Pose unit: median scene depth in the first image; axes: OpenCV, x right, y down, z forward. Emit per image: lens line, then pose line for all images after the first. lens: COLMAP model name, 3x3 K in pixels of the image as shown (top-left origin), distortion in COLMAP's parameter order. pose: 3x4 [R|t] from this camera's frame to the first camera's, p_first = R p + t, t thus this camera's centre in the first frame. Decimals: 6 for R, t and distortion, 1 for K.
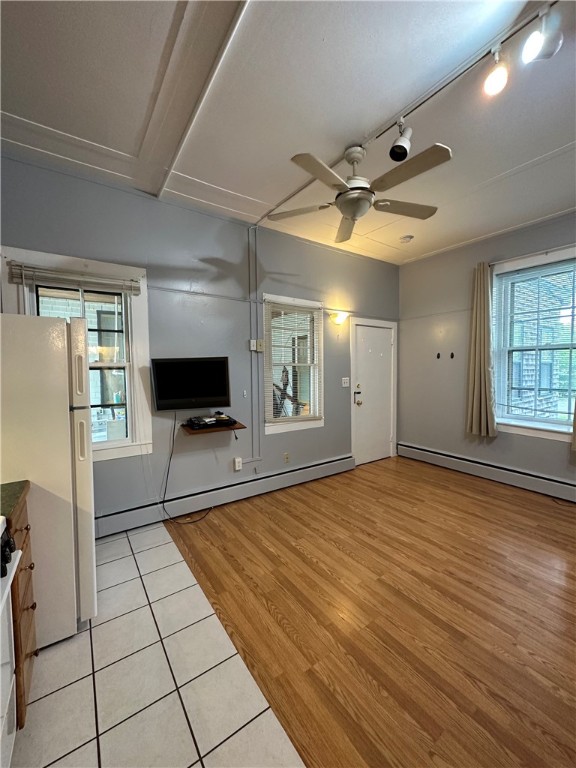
lens RADIAL K [[307.3, 0, 288.0], [0, 307.3, 382.1], [0, 0, 1]] dist [-0.001748, 0.000870]
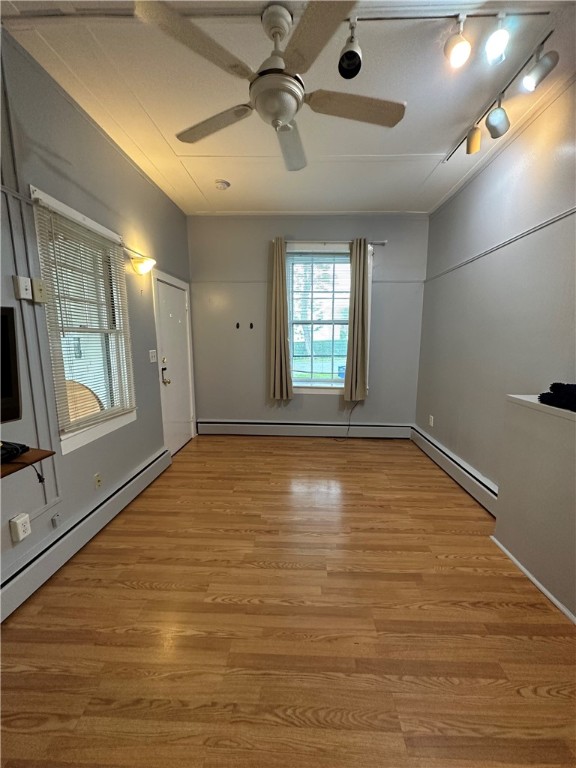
lens RADIAL K [[307.3, 0, 289.5], [0, 307.3, 382.7], [0, 0, 1]] dist [-0.001748, 0.000870]
pose [[0.604625, -0.106161, 0.789404, -0.287834], [0.029397, 0.993377, 0.111076, -0.011991], [-0.795968, -0.043953, 0.603741, 0.385974]]
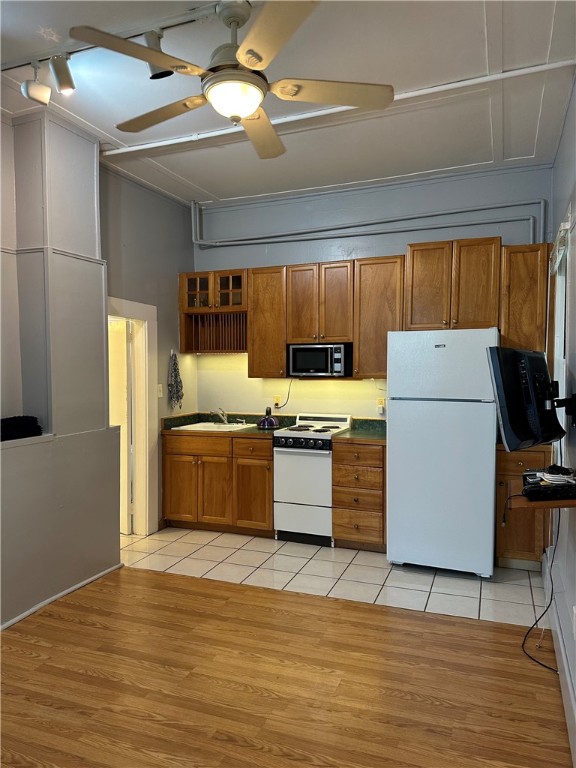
lens RADIAL K [[541.5, 0, 280.5], [0, 541.5, 381.1], [0, 0, 1]] dist [0.038856, -0.040471]
pose [[-0.838524, 0.028166, -0.544136, 0.536748], [-0.010339, 0.997661, 0.067574, -0.076498], [0.544766, 0.062288, -0.836271, 1.441238]]
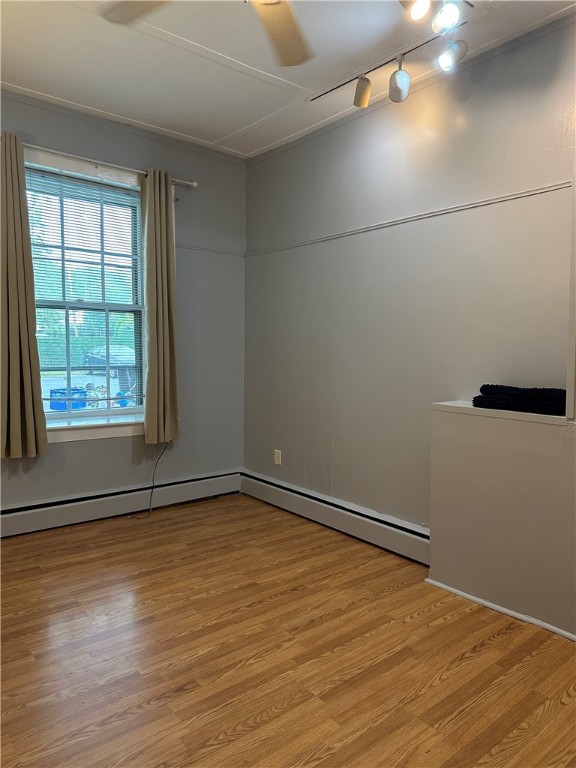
lens RADIAL K [[541.5, 0, 290.2], [0, 541.5, 383.7], [0, 0, 1]] dist [0.038856, -0.040471]
pose [[-0.080254, -0.070311, 0.994292, -0.459114], [0.033394, 0.996759, 0.073181, -0.016617], [-0.996215, 0.039077, -0.077646, 0.753988]]
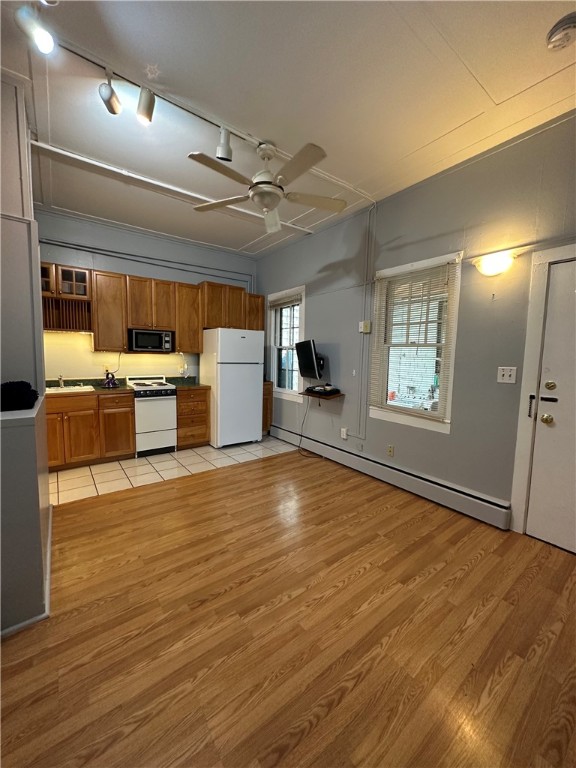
lens RADIAL K [[307.3, 0, 288.8], [0, 307.3, 382.8], [0, 0, 1]] dist [-0.001748, 0.000870]
pose [[0.033416, 0.102214, -0.994201, 1.018494], [-0.061611, 0.993075, 0.100027, -0.023829], [0.997541, 0.057911, 0.039482, 0.792241]]
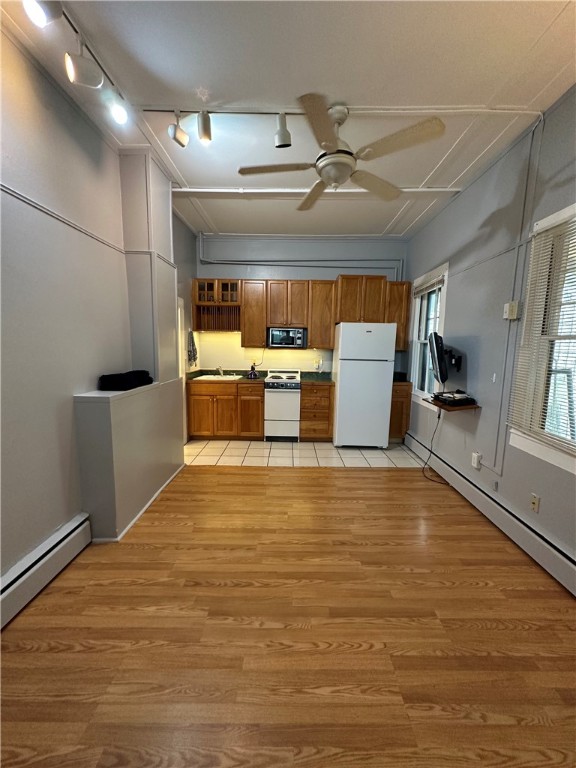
lens RADIAL K [[307.3, 0, 286.9], [0, 307.3, 382.9], [0, 0, 1]] dist [-0.001748, 0.000870]
pose [[-0.585607, 0.099207, -0.804501, 0.839051], [-0.045322, 0.986923, 0.154692, -0.048438], [0.809327, 0.127051, -0.573452, 1.112092]]
